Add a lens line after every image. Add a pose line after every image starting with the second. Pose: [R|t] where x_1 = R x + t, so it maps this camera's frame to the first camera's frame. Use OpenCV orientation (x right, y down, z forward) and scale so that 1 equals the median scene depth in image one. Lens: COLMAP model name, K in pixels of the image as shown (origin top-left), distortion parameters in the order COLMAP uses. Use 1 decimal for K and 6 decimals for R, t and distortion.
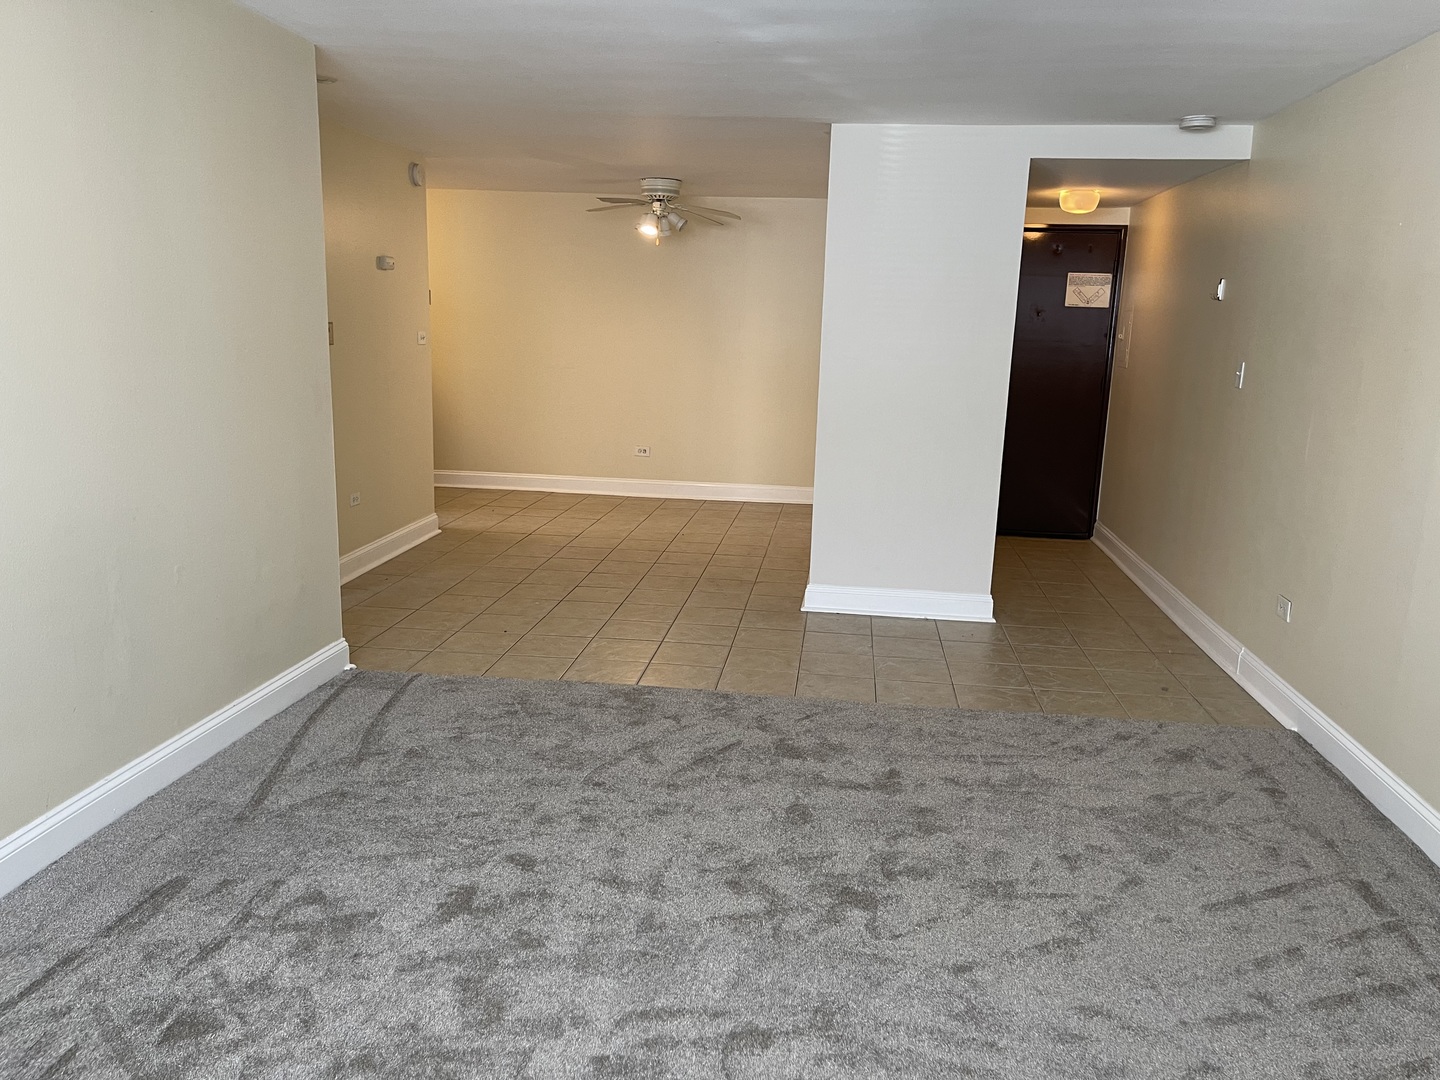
lens RADIAL K [[1090.0, 0, 724.5], [0, 1090.0, 542.4], [0, 0, 1]] dist [0.023114, -0.028470]
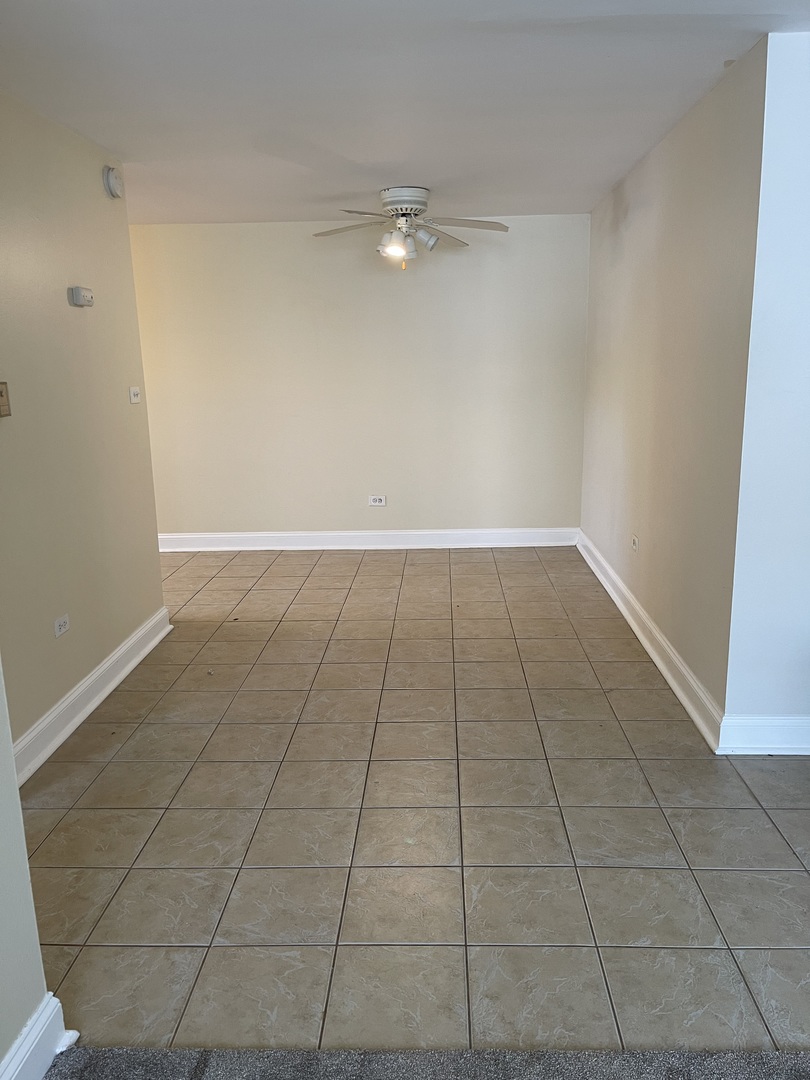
lens RADIAL K [[817.5, 0, 403.0], [0, 817.5, 539.4], [0, 0, 1]] dist [0.023114, -0.028470]
pose [[0.996276, -0.067115, 0.054125, -0.126600], [0.066241, 0.997645, 0.017790, -0.083227], [-0.055191, -0.014139, 0.998376, 0.408312]]
